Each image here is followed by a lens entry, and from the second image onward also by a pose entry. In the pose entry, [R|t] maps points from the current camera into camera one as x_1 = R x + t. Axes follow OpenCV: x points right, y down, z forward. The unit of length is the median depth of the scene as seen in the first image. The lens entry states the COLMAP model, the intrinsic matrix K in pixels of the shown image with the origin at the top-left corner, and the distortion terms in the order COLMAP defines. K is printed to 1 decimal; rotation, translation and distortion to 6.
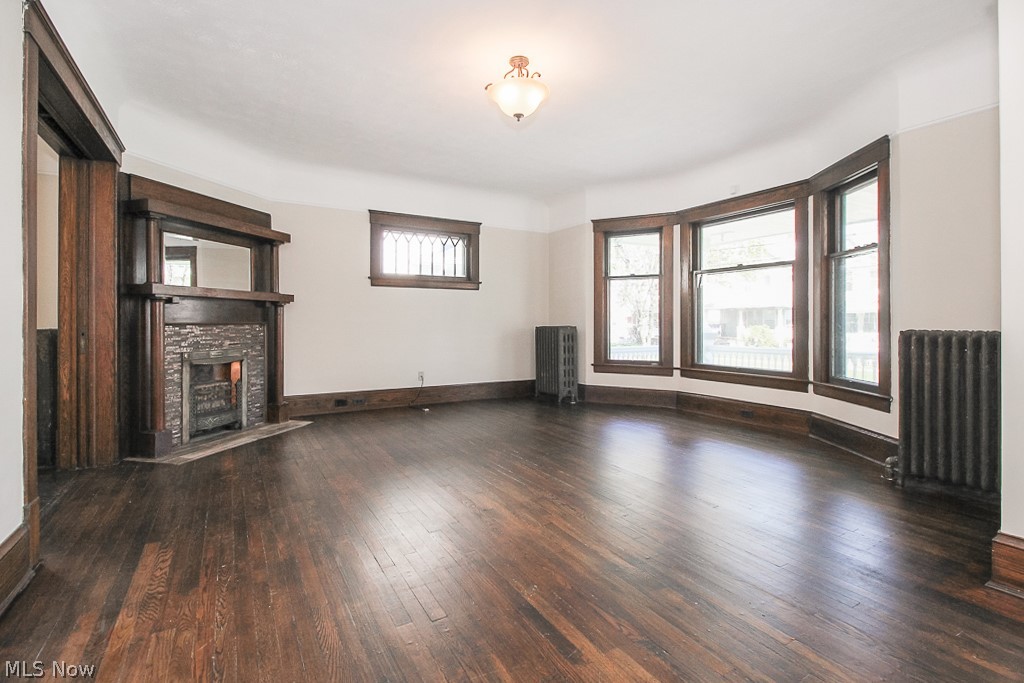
lens RADIAL K [[479.8, 0, 509.6], [0, 479.8, 316.8], [0, 0, 1]] dist [-0.002374, -0.000521]
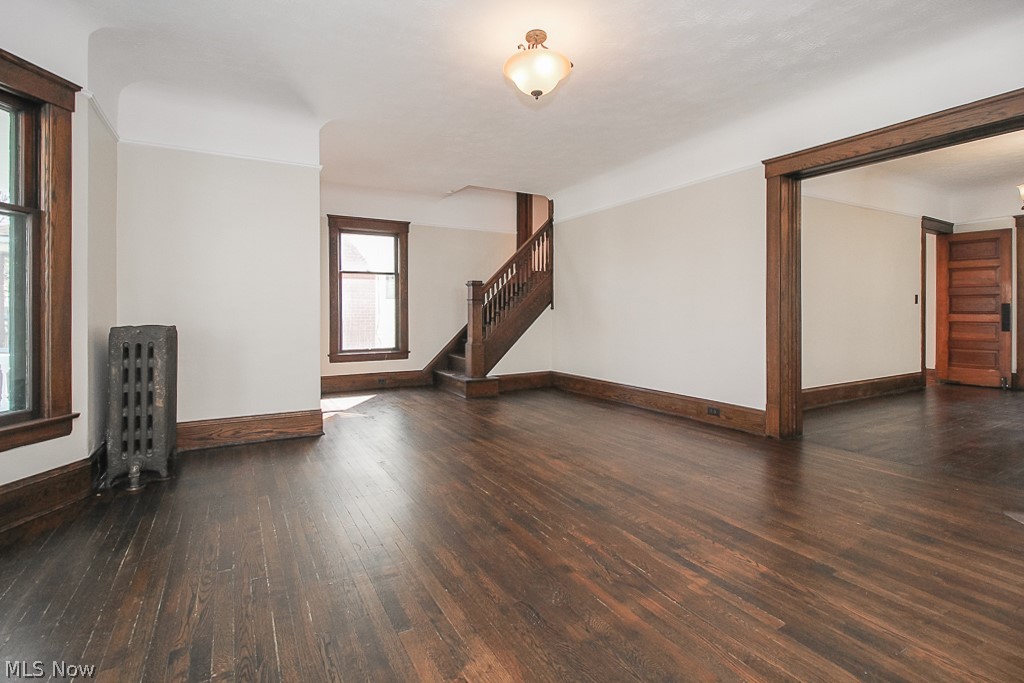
lens RADIAL K [[479.8, 0, 509.6], [0, 479.8, 316.8], [0, 0, 1]] dist [-0.002374, -0.000521]
pose [[-0.999972, -0.002759, 0.006930, 0.064807], [-0.002788, 0.999987, -0.004182, 0.007565], [-0.006918, -0.004202, -0.999967, 1.935806]]
